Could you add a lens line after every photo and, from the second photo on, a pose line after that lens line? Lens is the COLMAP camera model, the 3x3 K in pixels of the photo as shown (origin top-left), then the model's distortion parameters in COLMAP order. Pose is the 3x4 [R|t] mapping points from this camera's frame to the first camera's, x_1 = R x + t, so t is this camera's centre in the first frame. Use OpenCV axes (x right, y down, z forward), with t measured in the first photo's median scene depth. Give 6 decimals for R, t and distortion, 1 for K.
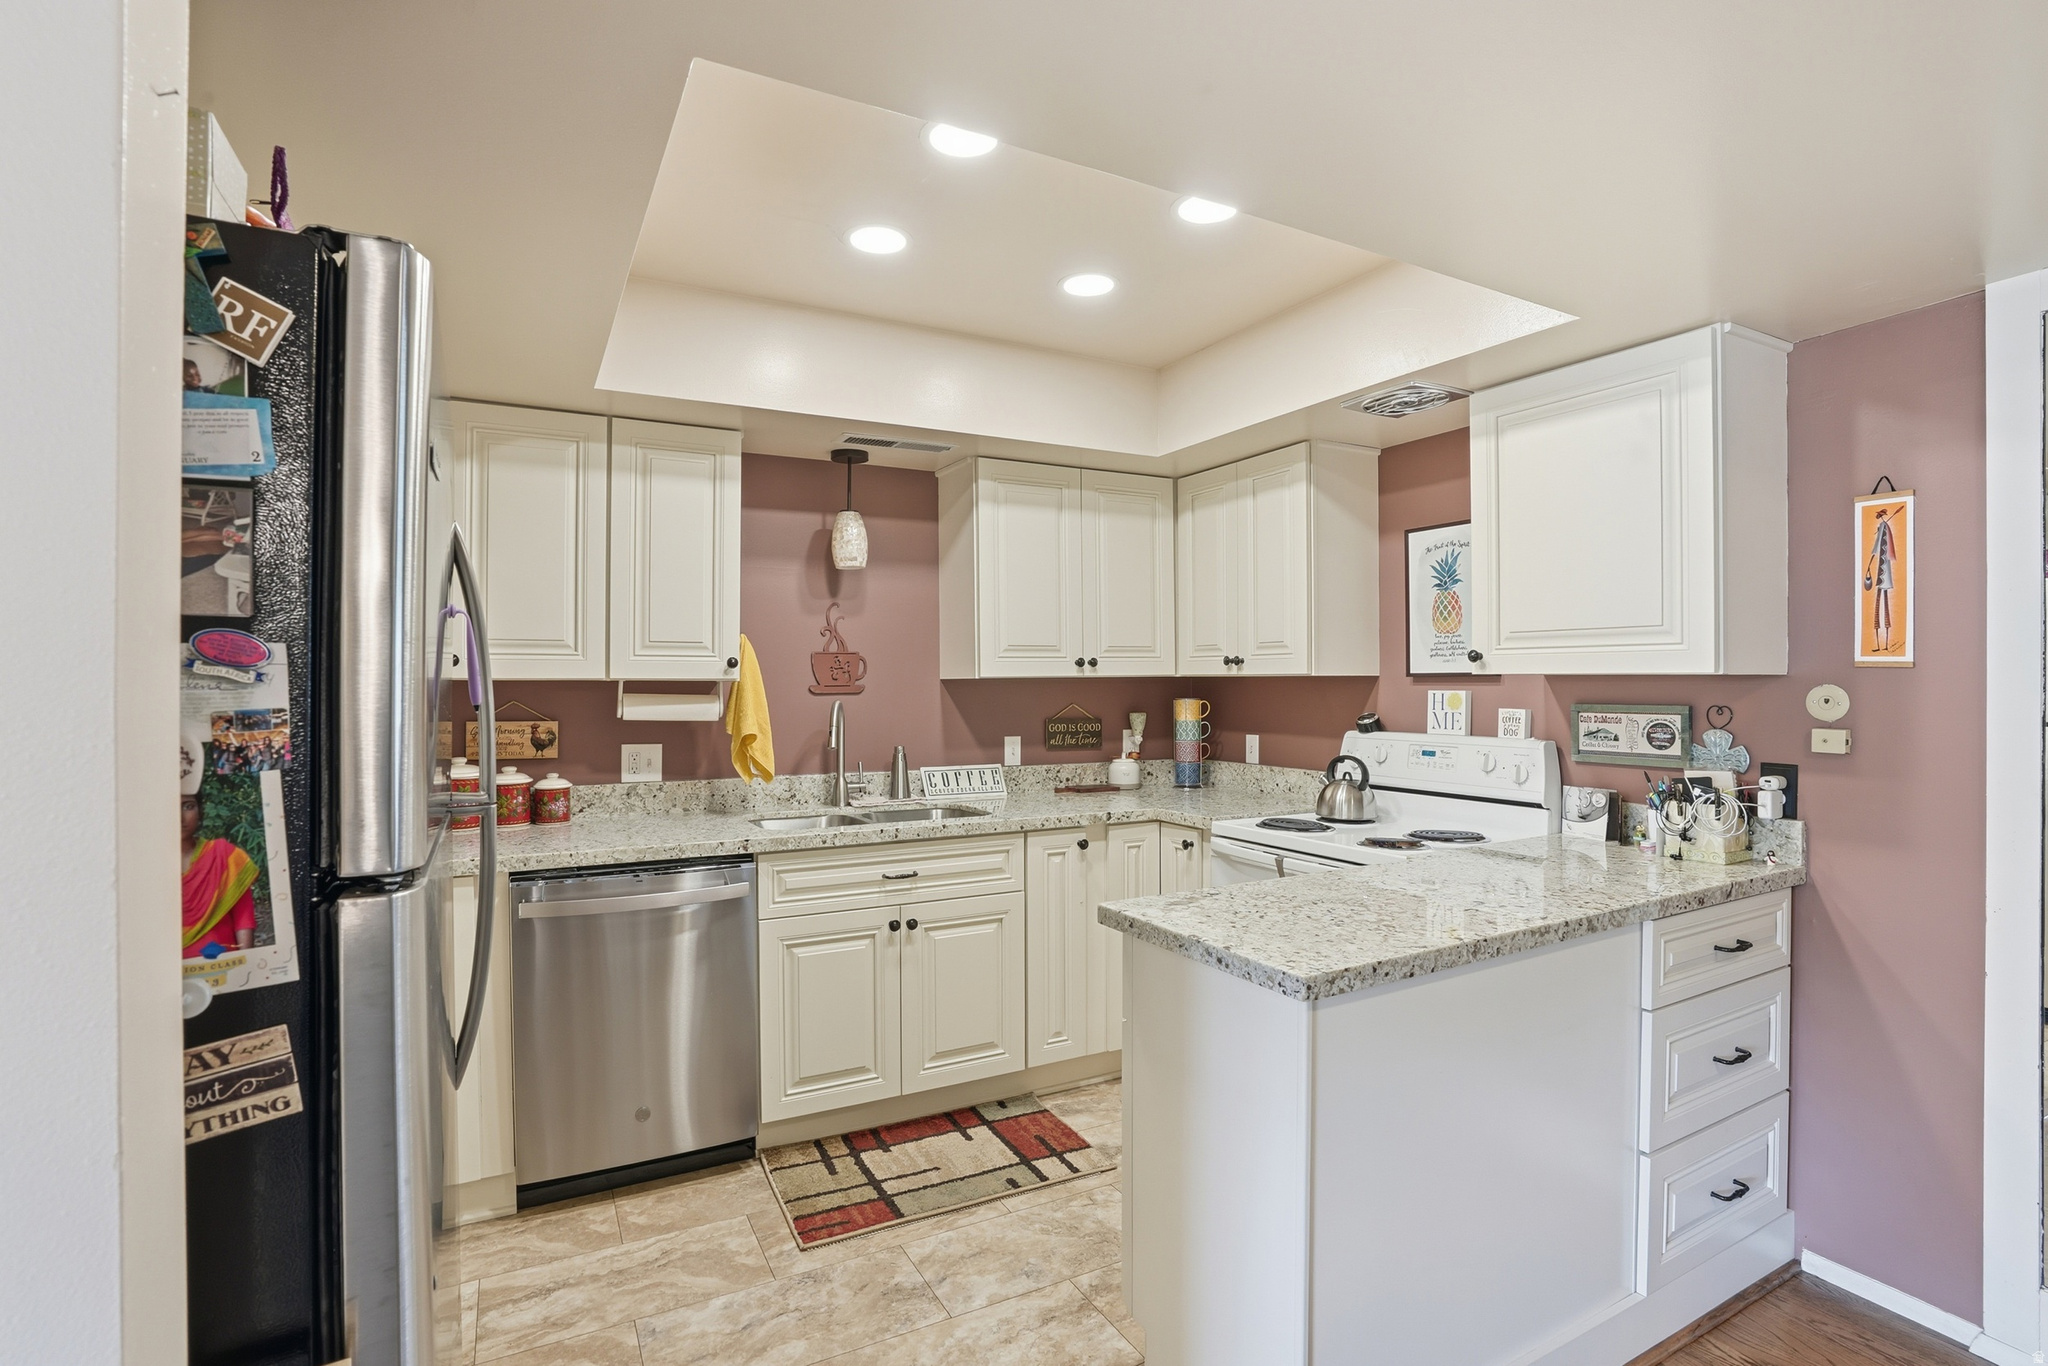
lens RADIAL K [[963.6, 0, 1021.7], [0, 963.6, 679.0], [0, 0, 1]] dist [-0.066079, 0.026634]
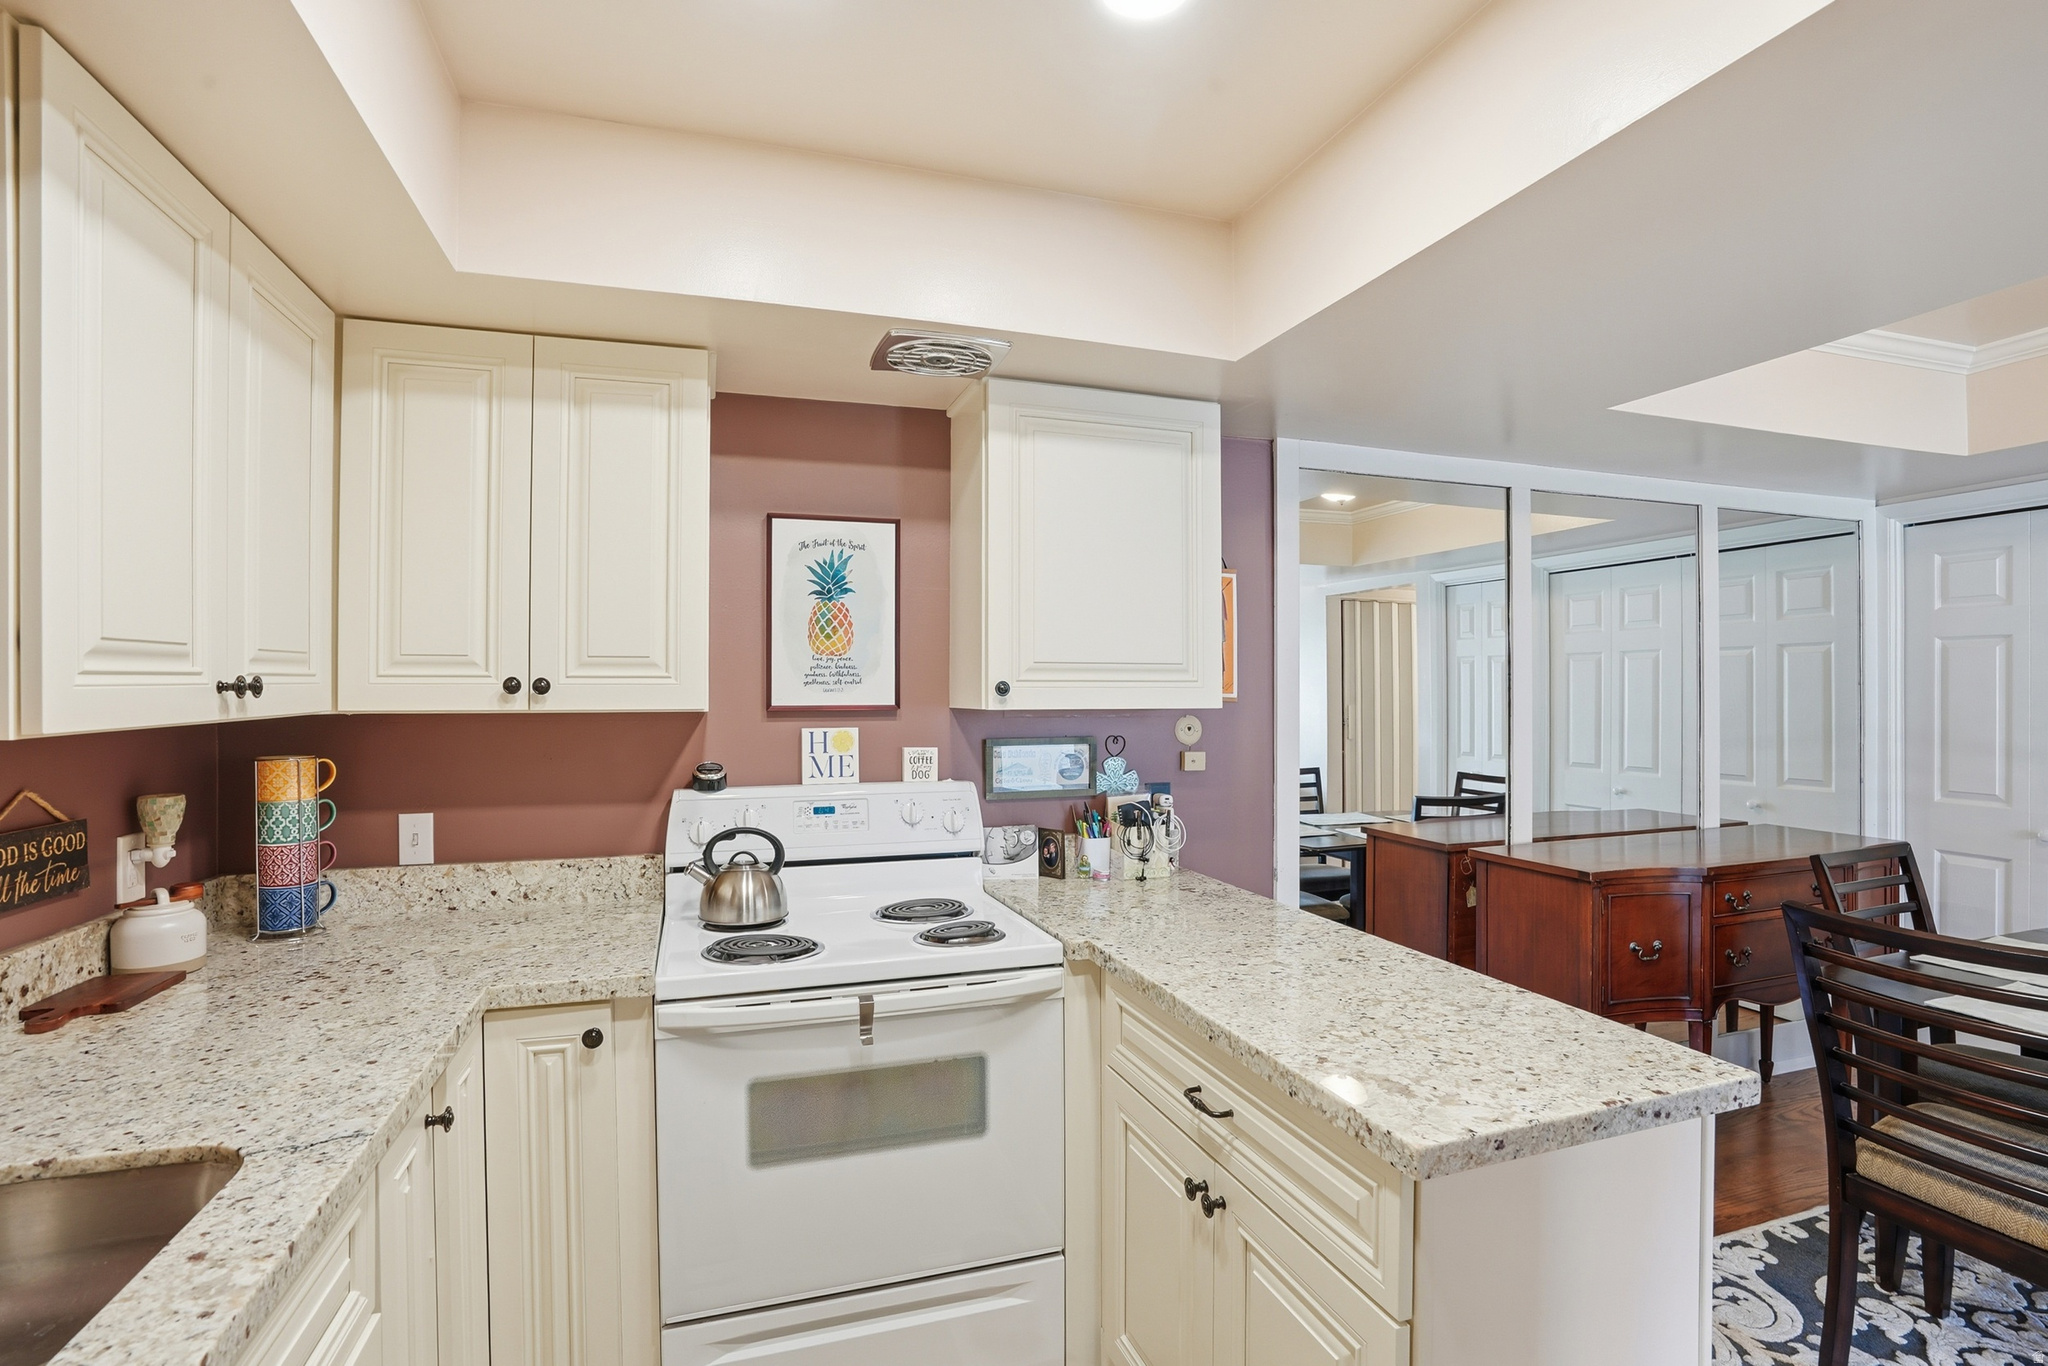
lens RADIAL K [[968.8, 0, 1016.7], [0, 968.8, 691.9], [0, 0, 1]] dist [-0.069719, 0.027364]
pose [[0.179667, -0.000353, 0.983727, -0.326536], [-0.001342, 0.999999, 0.000604, -0.019276], [-0.983727, -0.001428, 0.179667, 0.738368]]
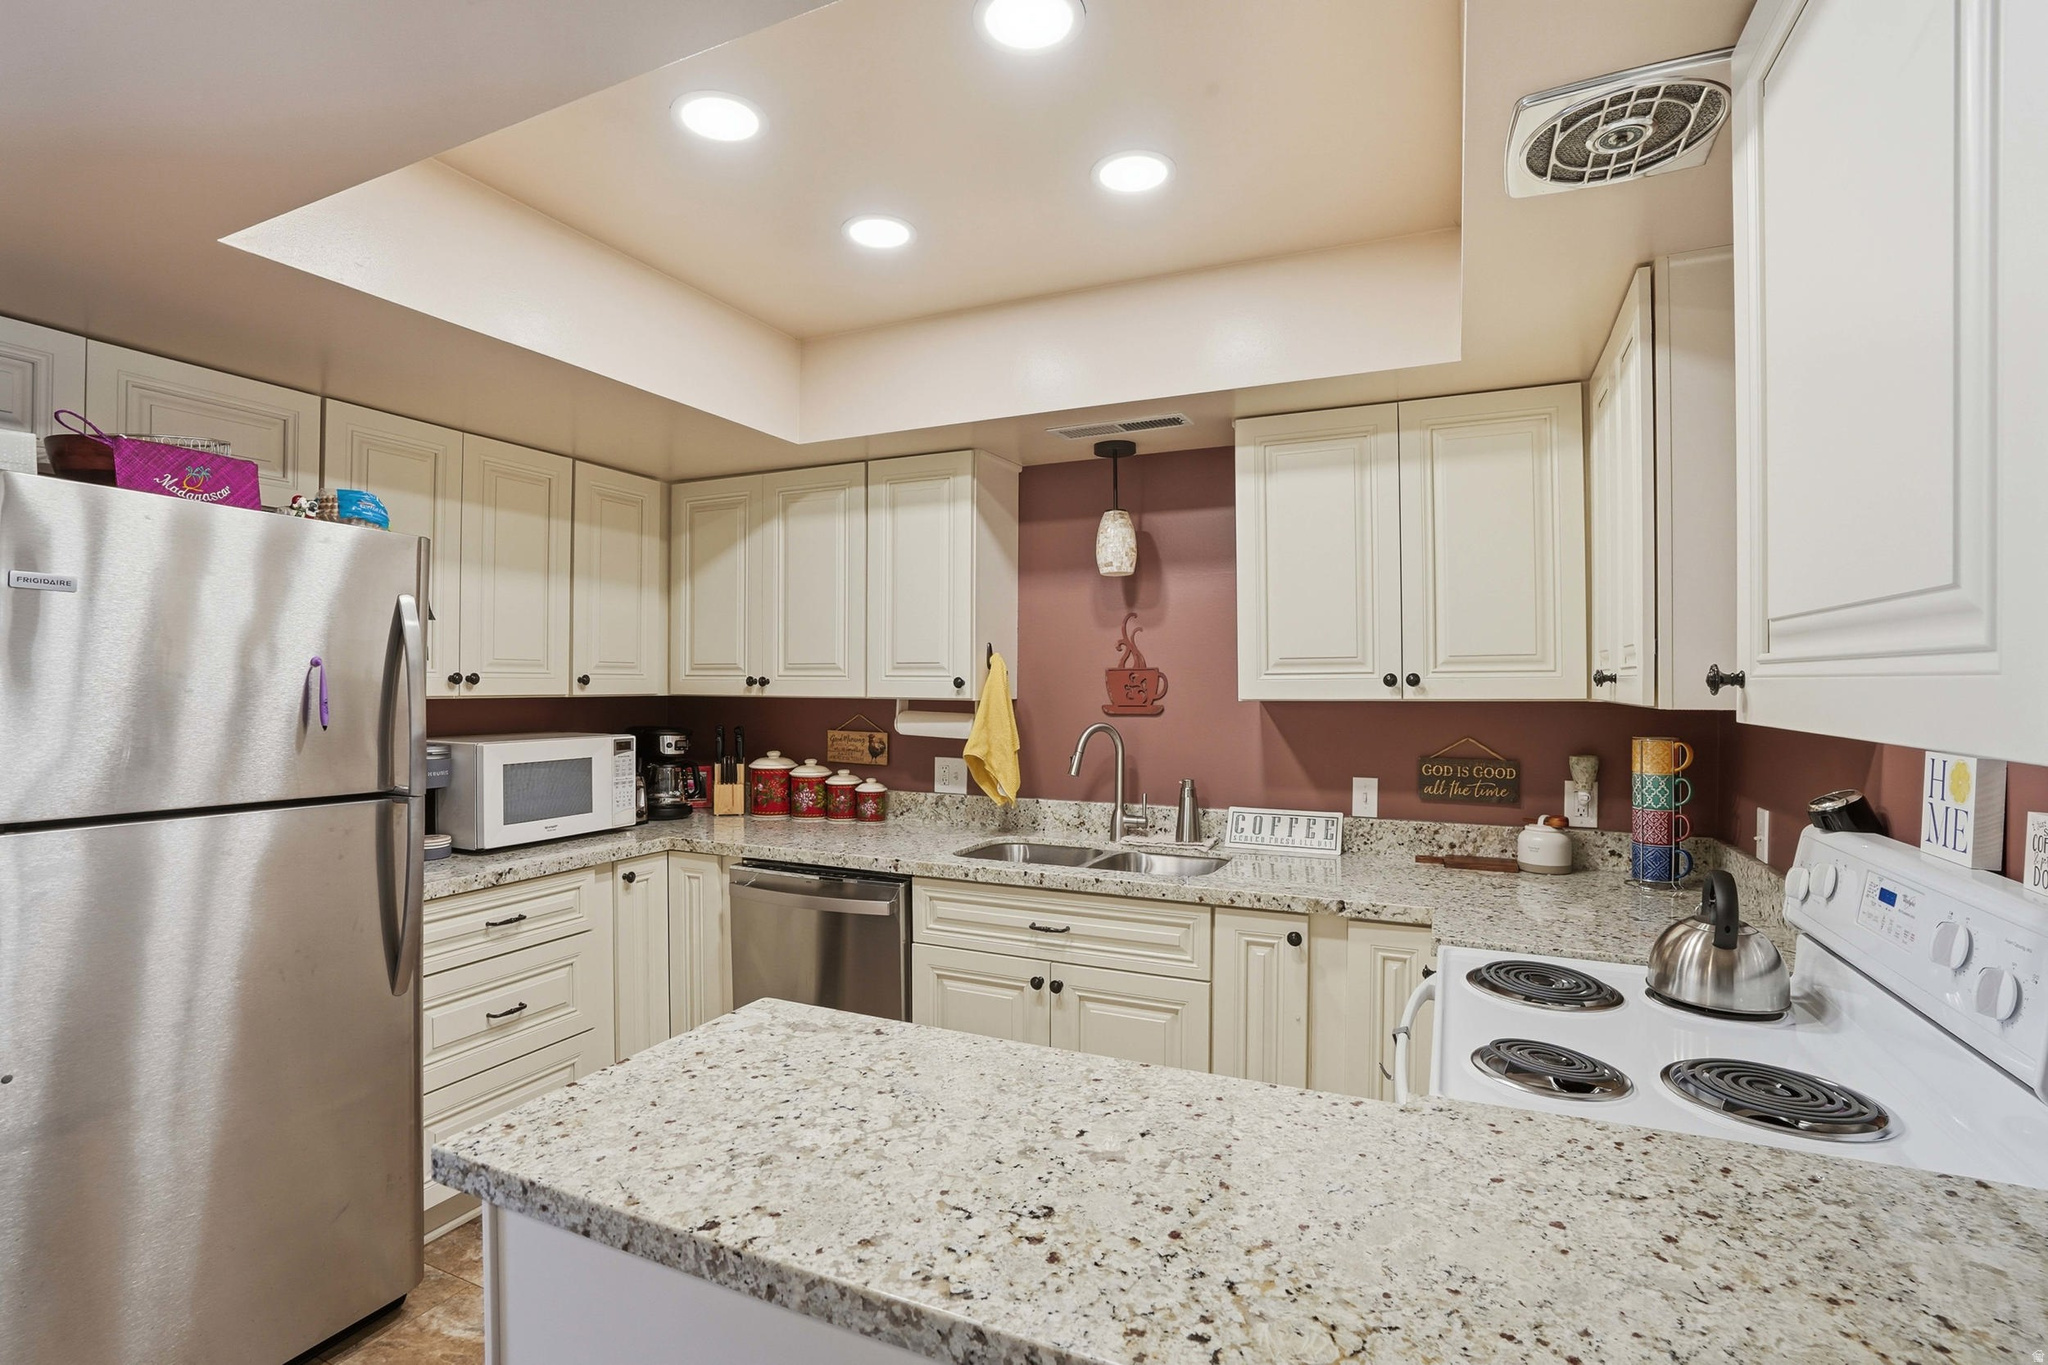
lens RADIAL K [[963.6, 0, 1021.7], [0, 963.6, 678.5], [0, 0, 1]] dist [-0.066079, 0.026634]
pose [[0.603523, 0.000567, -0.797345, 0.550761], [-0.001803, 0.999998, -0.000654, -0.021113], [0.797343, 0.001833, 0.603523, 0.451239]]
